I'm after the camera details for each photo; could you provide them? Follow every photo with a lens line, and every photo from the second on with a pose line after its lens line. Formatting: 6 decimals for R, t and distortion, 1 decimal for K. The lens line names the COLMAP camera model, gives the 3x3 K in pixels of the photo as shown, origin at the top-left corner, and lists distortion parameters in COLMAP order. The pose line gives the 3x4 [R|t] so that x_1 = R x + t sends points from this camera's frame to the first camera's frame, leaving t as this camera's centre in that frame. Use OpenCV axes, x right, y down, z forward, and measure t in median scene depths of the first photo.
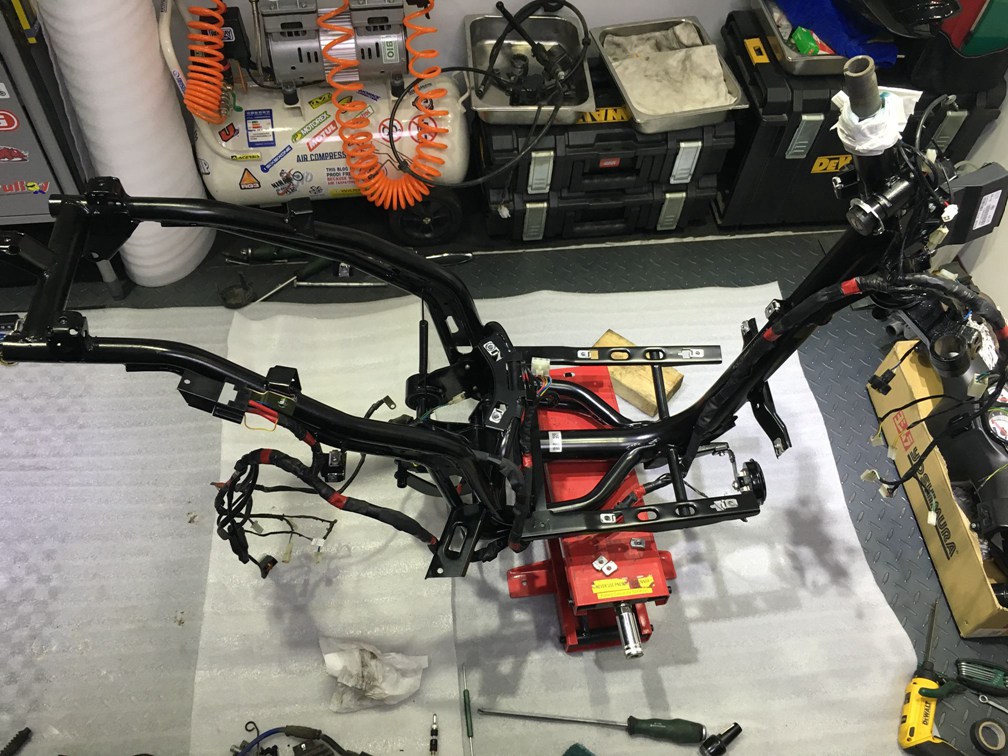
lens RADIAL K [[878.3, 0, 504.0], [0, 878.3, 378.0], [0, 0, 1]] dist [0.074354, -0.103887]
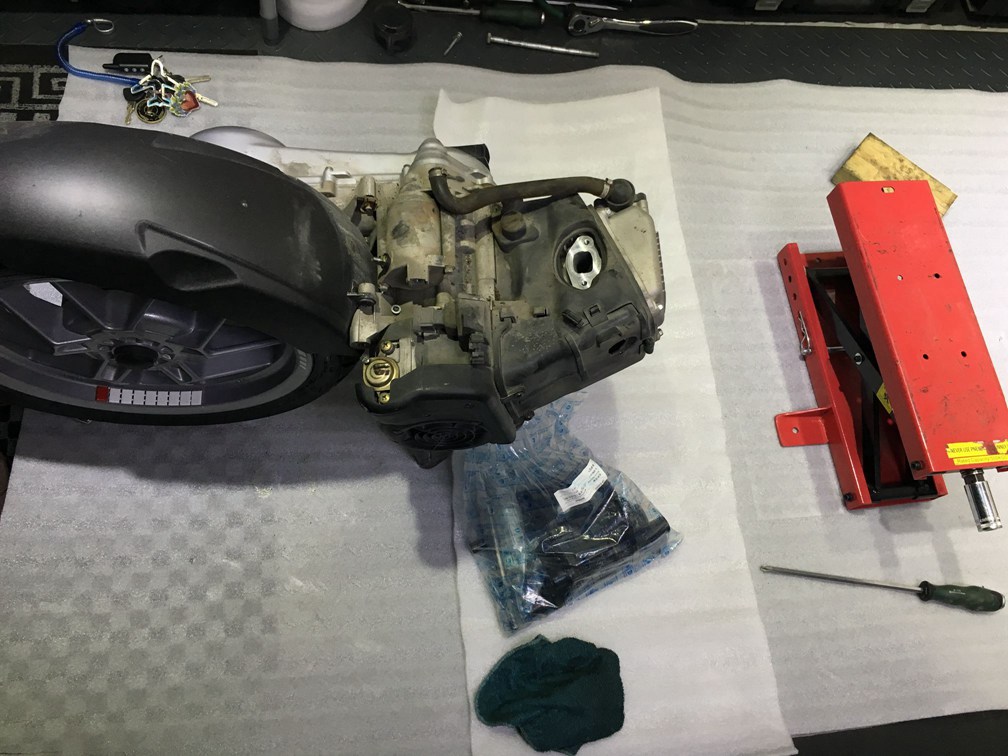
lens RADIAL K [[878.3, 0, 504.0], [0, 878.3, 378.0], [0, 0, 1]] dist [0.074354, -0.103887]
pose [[0.993215, 0.049969, 0.105013, -0.385568], [-0.073286, 0.970057, 0.231557, 0.000090], [-0.090298, -0.237682, 0.967137, 0.204266]]
